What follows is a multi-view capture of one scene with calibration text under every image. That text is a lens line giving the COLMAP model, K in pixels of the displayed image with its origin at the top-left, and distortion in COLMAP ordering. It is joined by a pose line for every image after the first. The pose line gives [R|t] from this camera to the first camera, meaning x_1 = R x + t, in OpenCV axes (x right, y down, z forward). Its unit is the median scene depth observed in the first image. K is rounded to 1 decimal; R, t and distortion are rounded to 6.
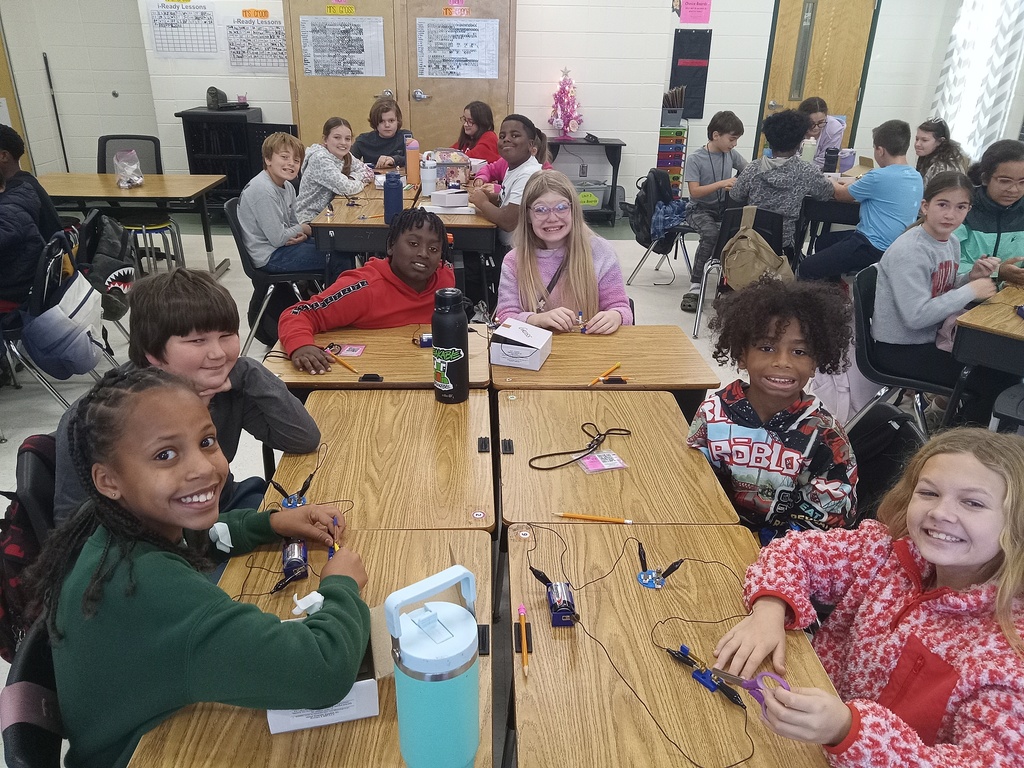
lens RADIAL K [[777.4, 0, 512.0], [0, 777.4, 384.0], [0, 0, 1]] dist [0.030267, -0.003054]
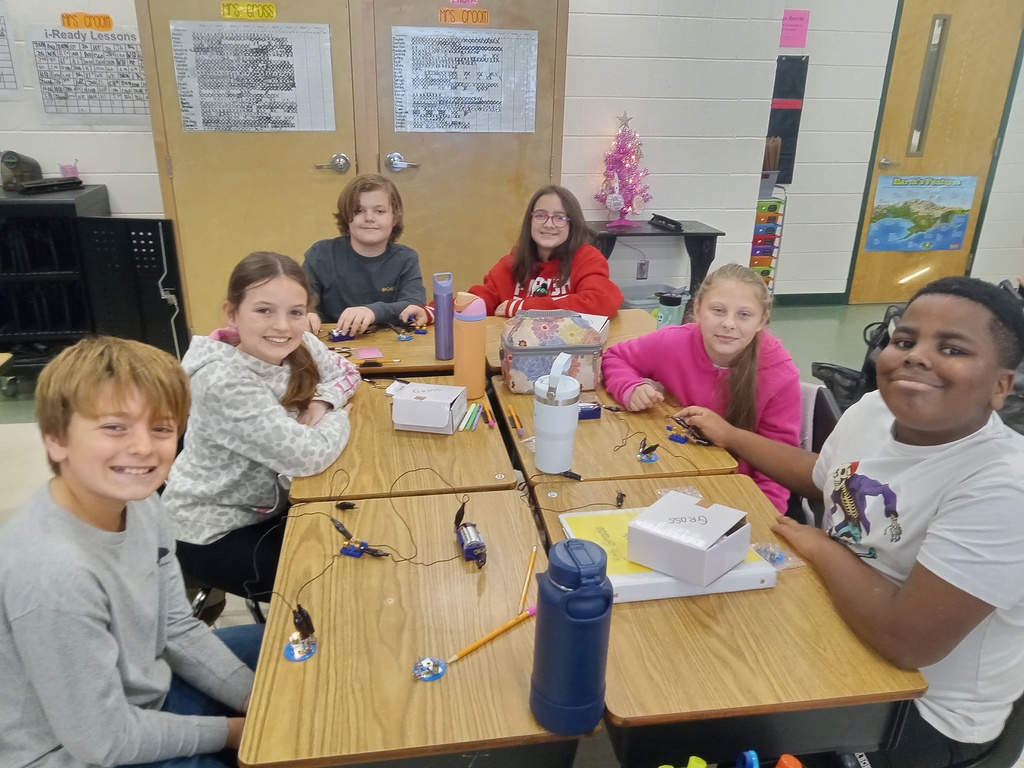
lens RADIAL K [[777.4, 0, 512.0], [0, 777.4, 384.0], [0, 0, 1]] dist [0.030267, -0.003054]
pose [[0.992789, -0.045331, 0.110973, -0.107009], [0.050933, 0.997540, -0.048175, -0.180594], [-0.108516, 0.053479, 0.992655, 0.444023]]
